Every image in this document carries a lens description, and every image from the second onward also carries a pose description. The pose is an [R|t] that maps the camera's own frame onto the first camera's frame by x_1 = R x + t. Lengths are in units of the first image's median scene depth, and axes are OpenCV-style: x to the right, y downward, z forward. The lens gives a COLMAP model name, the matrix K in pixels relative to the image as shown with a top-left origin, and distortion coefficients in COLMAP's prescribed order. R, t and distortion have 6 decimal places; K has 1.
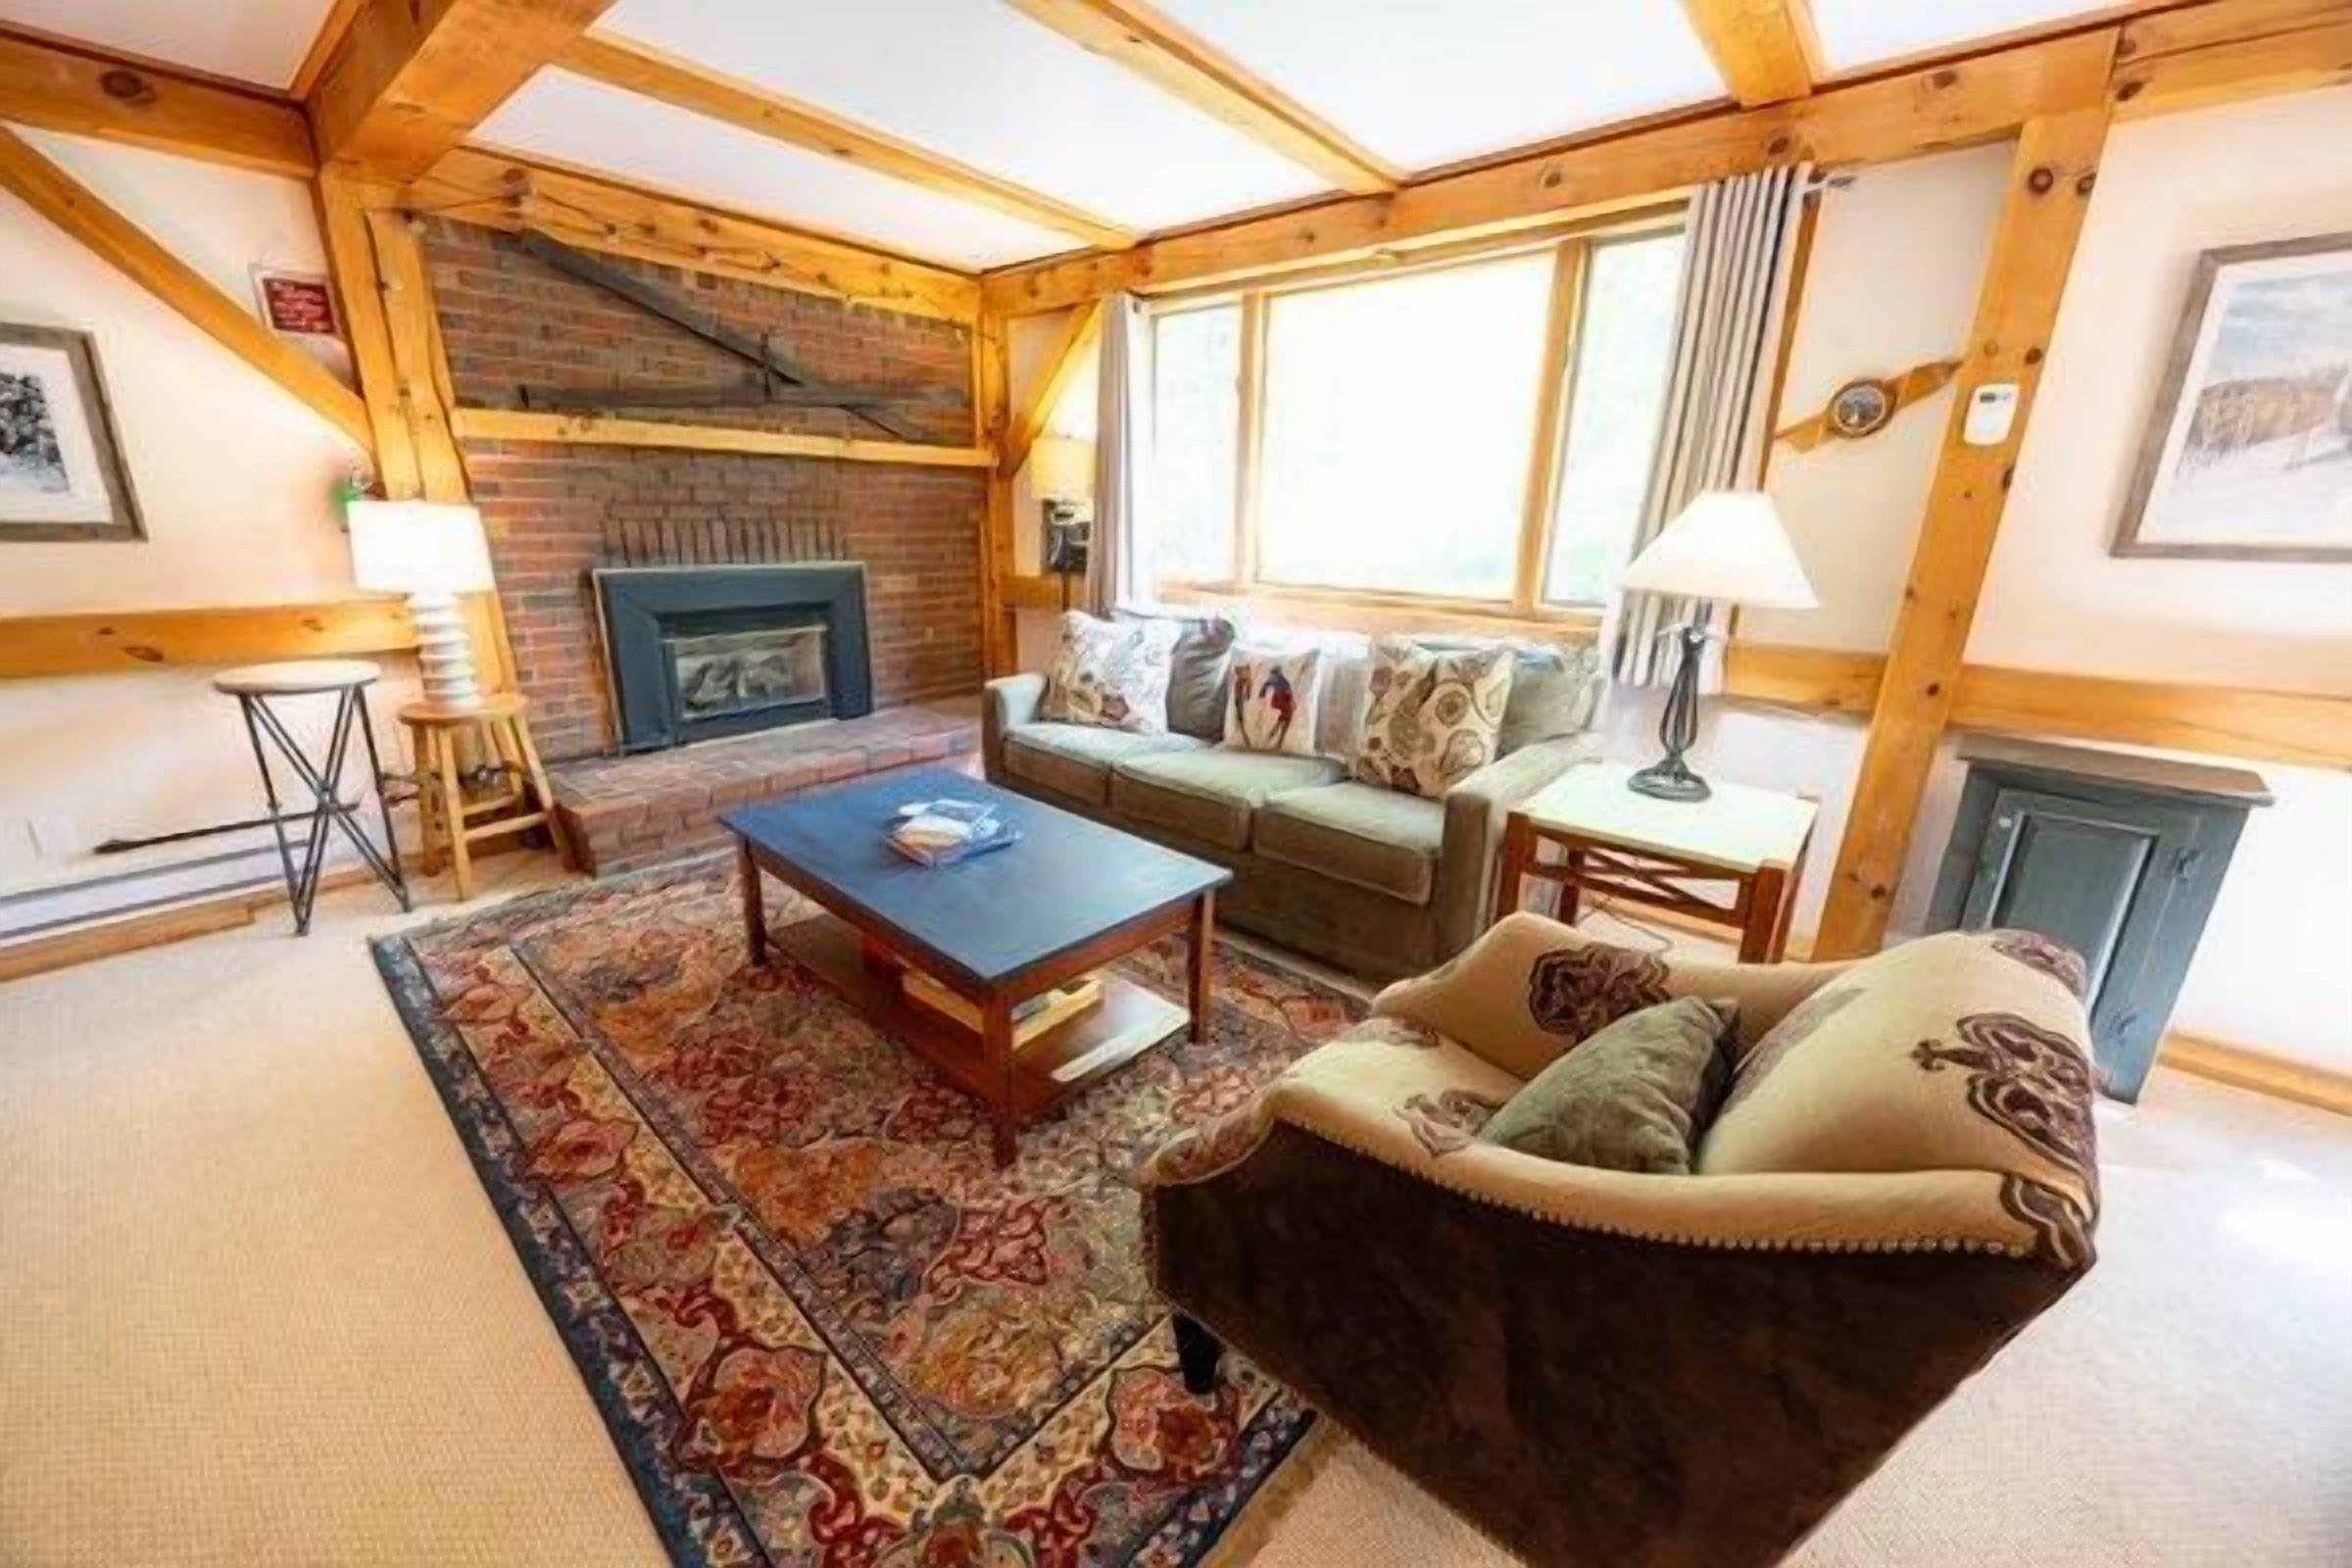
lens RADIAL K [[895.0, 0, 1174.4], [0, 895.0, 776.9], [0, 0, 1]] dist [-0.002680, -0.000319]
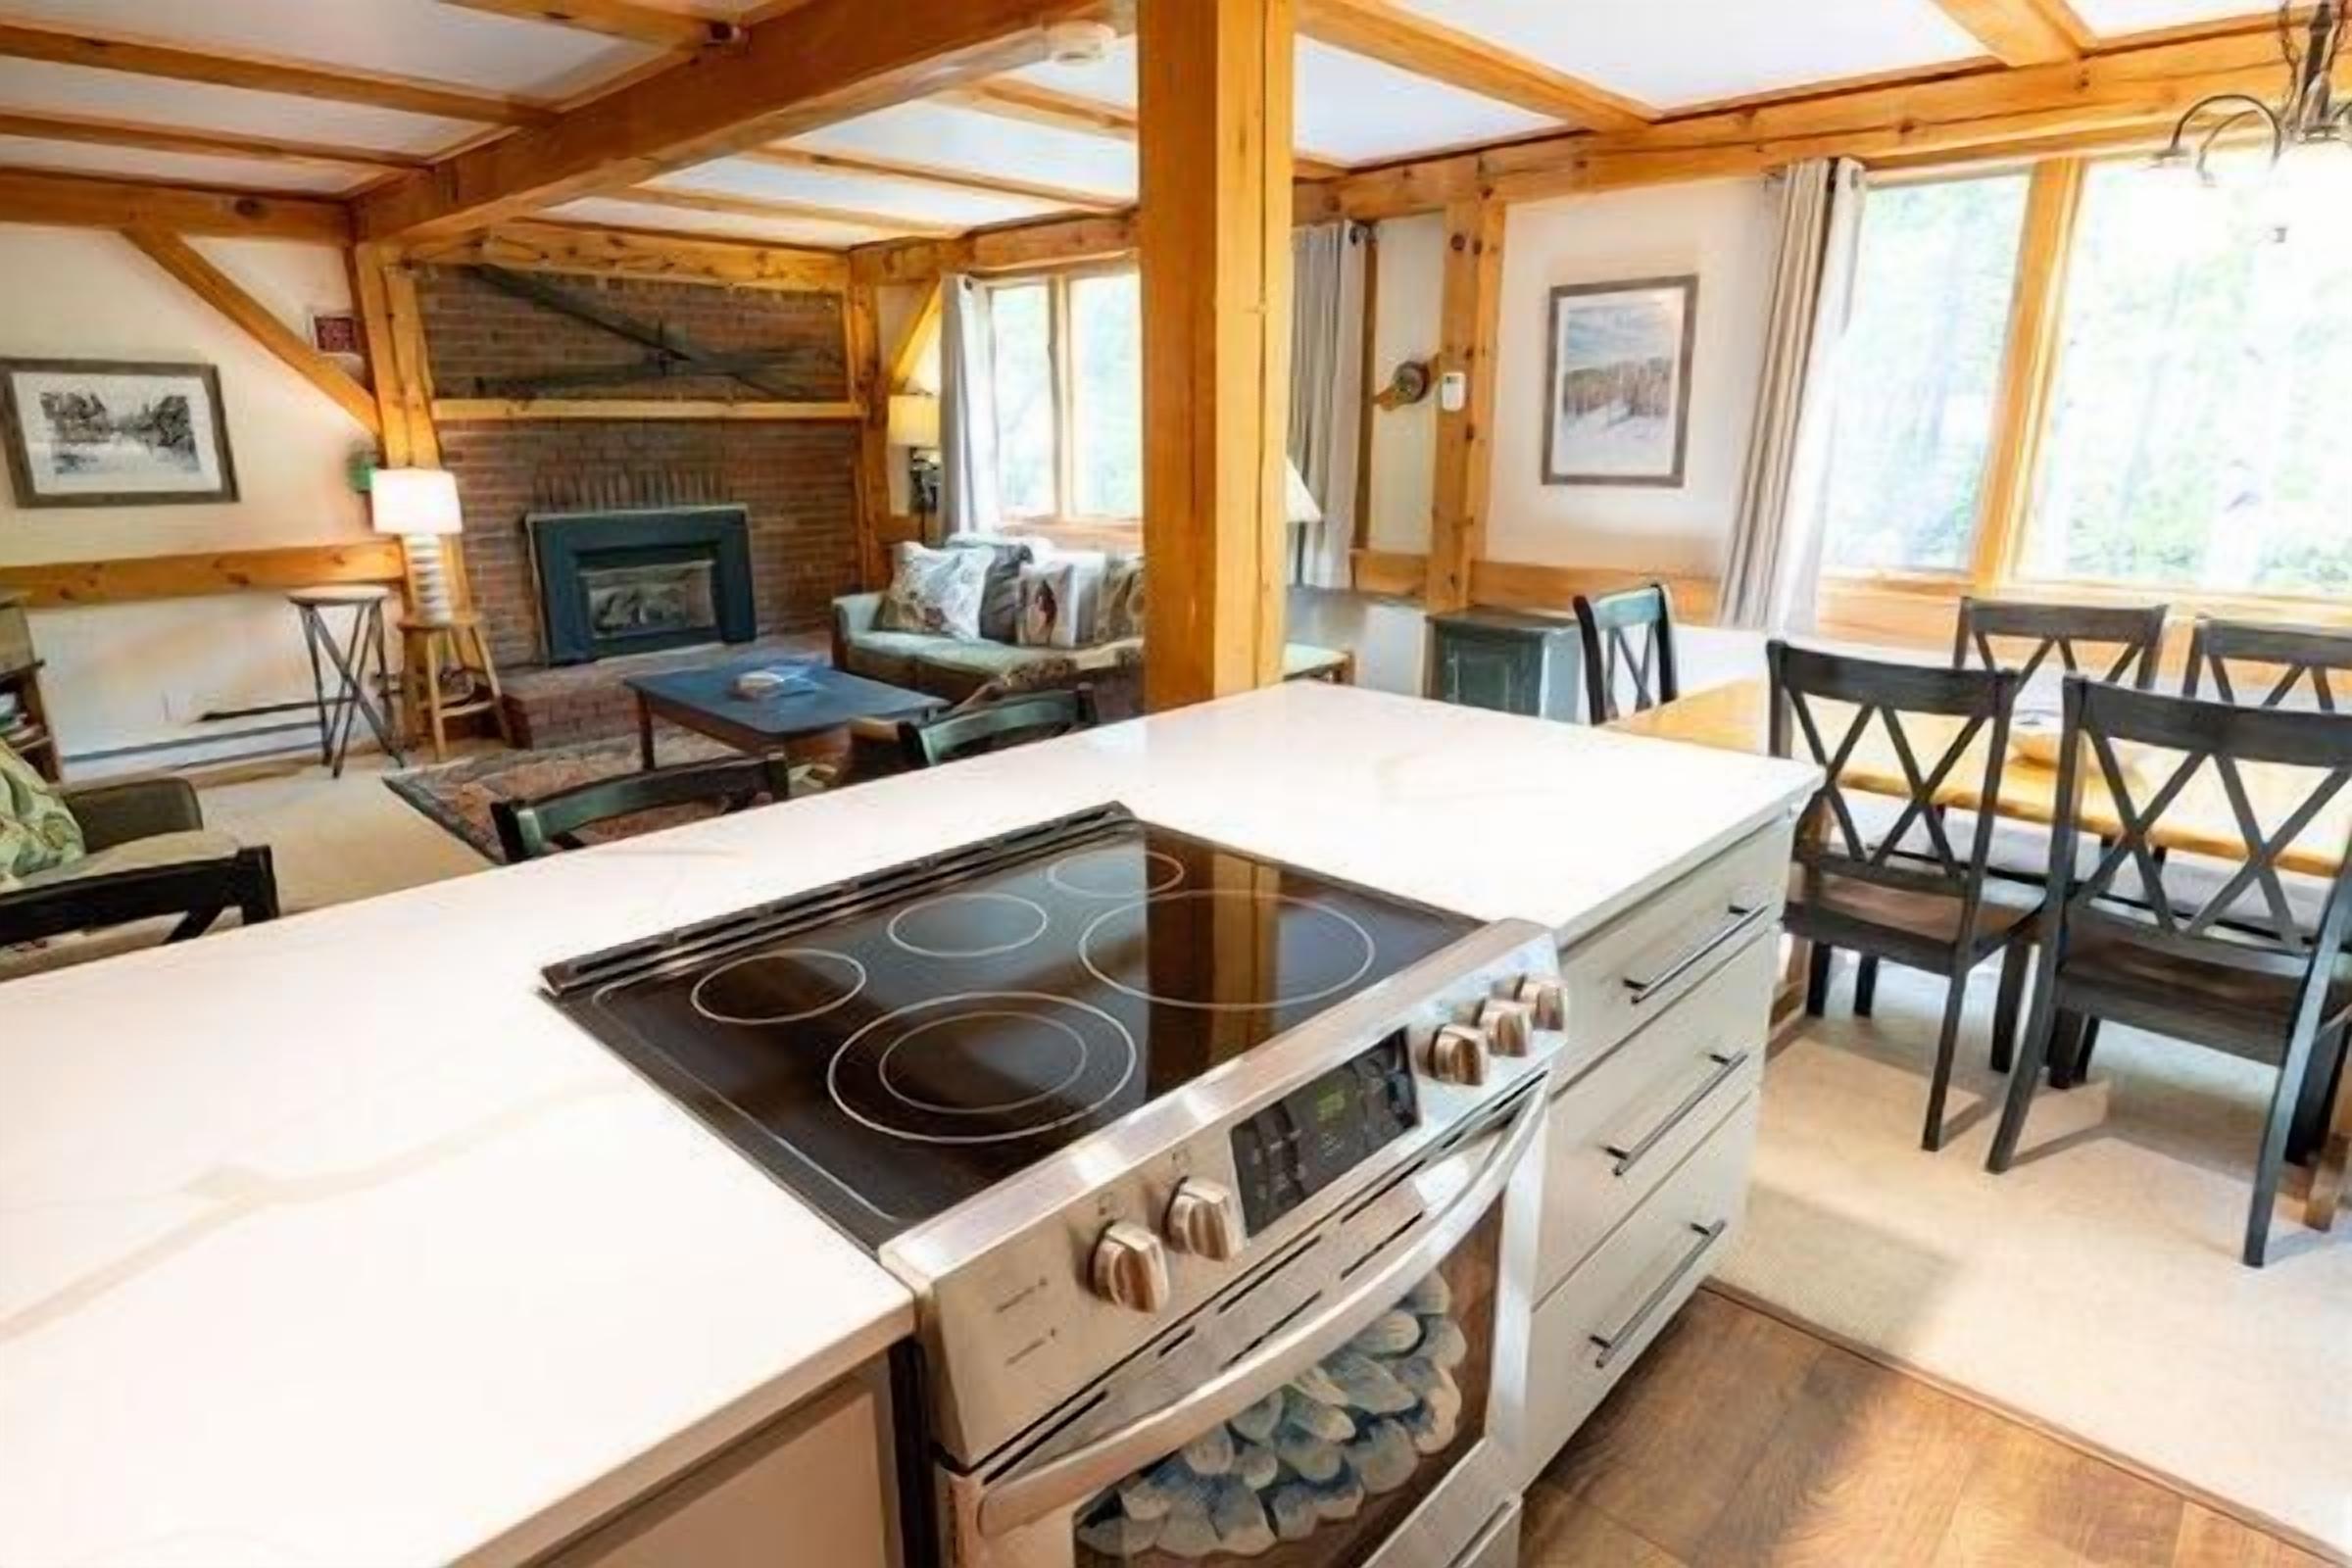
lens RADIAL K [[1272.5, 0, 1177.1], [0, 1272.5, 779.5], [0, 0, 1]] dist [-0.015464, -0.001592]
pose [[0.998260, -0.007968, -0.058430, 0.391530], [0.007017, 0.999840, -0.016460, 0.187317], [0.058552, 0.016021, 0.998156, -0.773329]]
